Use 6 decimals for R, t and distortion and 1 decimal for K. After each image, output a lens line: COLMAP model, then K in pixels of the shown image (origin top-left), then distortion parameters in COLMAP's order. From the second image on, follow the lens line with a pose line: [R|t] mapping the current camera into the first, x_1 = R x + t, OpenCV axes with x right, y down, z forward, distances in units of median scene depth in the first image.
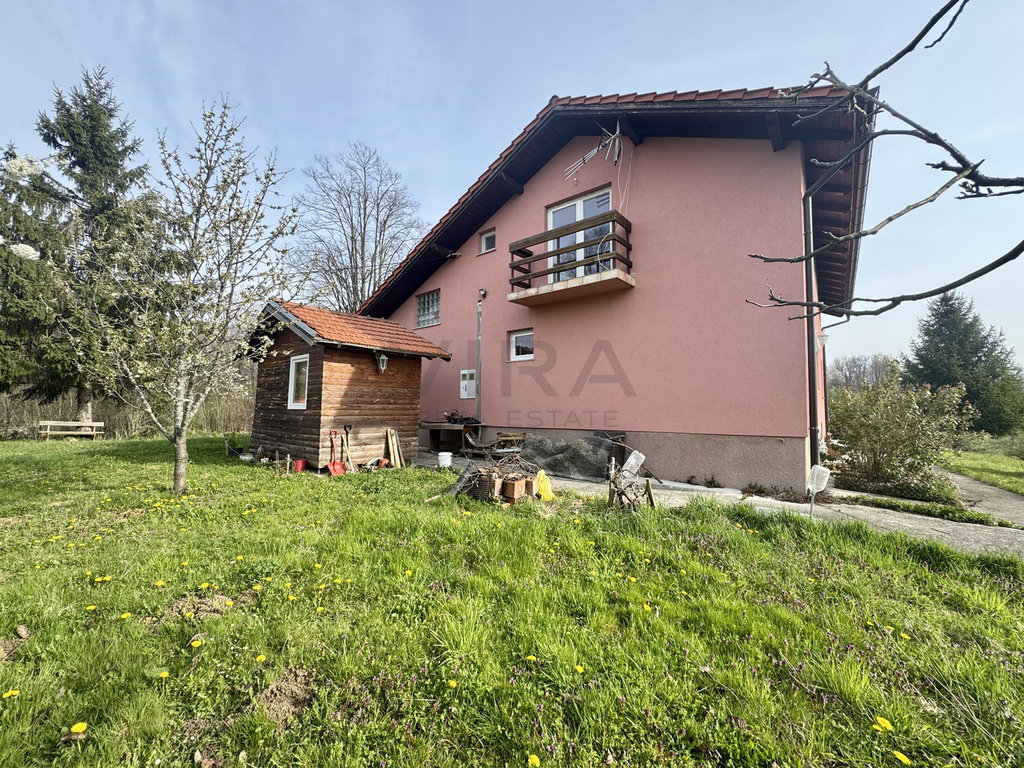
lens RADIAL K [[405.2, 0, 510.8], [0, 405.2, 384.9], [0, 0, 1]] dist [-0.001813, 0.000614]
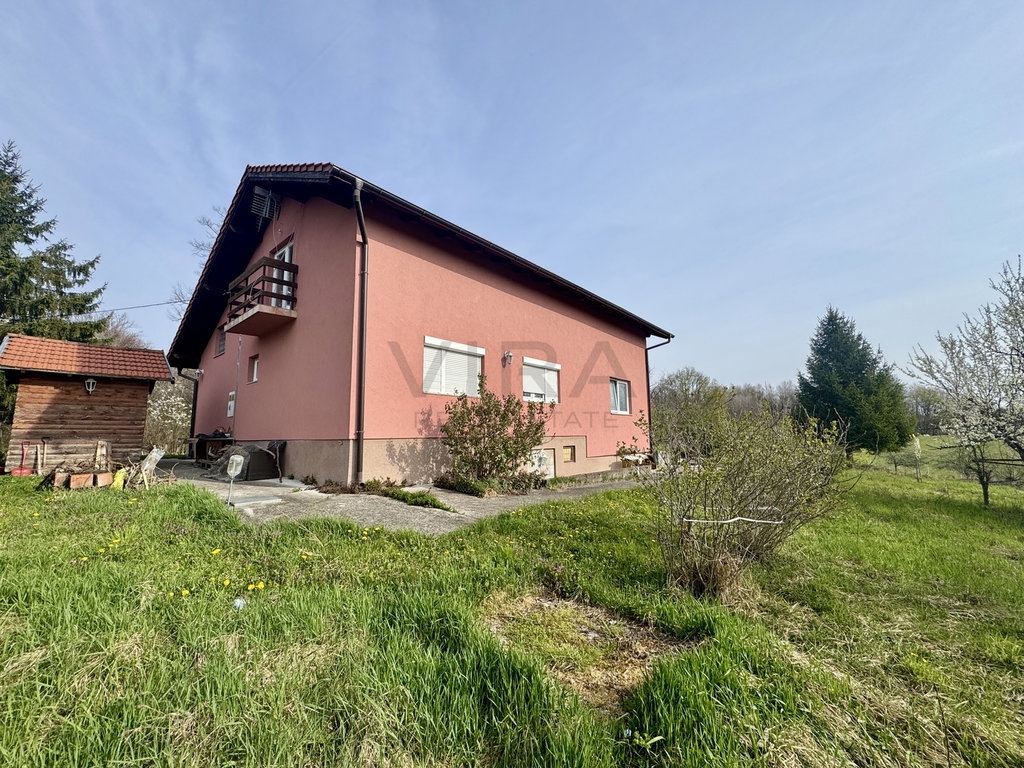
lens RADIAL K [[405.2, 0, 513.1], [0, 405.2, 382.0], [0, 0, 1]] dist [-0.001813, 0.000614]
pose [[0.999533, -0.017450, -0.025067, 0.951780], [0.015532, 0.997078, -0.074790, 0.044419], [0.026298, 0.074365, 0.996884, -0.168867]]
